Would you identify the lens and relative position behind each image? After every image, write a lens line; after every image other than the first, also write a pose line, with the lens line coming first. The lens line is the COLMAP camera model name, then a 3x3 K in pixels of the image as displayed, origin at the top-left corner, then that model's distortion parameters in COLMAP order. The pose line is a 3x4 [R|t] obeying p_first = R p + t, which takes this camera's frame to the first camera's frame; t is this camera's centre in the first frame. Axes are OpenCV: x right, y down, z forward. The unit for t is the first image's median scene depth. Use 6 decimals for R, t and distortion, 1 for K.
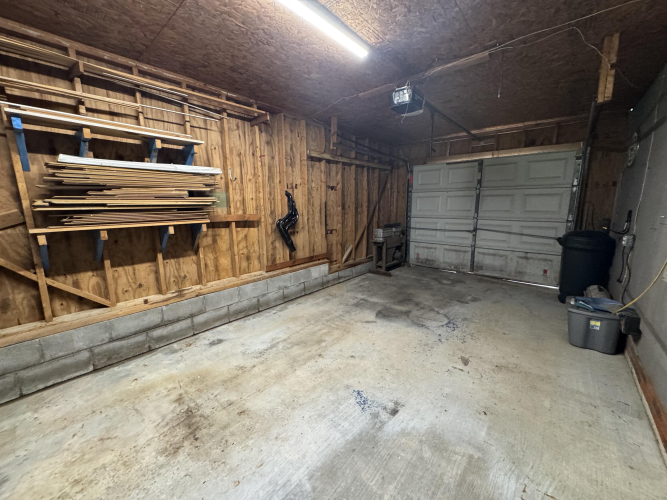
lens RADIAL K [[265.4, 0, 334.5], [0, 265.4, 250.1], [0, 0, 1]] dist [-0.002783, -0.000002]
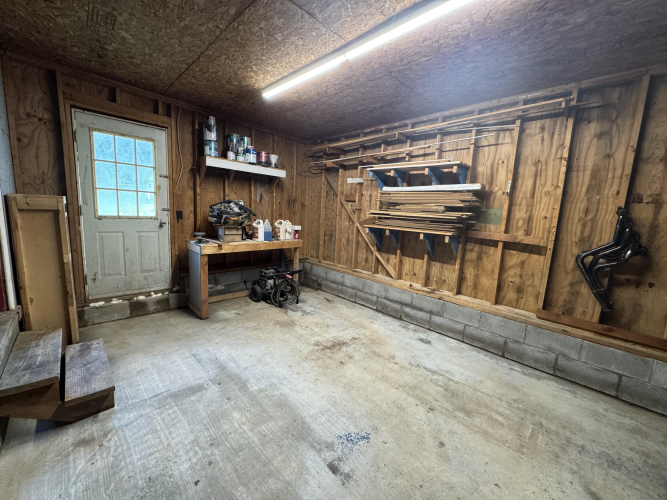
lens RADIAL K [[265.4, 0, 334.5], [0, 265.4, 250.1], [0, 0, 1]] dist [-0.002783, -0.000002]
pose [[-0.074980, 0.147643, -0.986194, 0.646460], [-0.230868, 0.959538, 0.161205, -0.113454], [0.970092, 0.239768, -0.037860, 0.609432]]
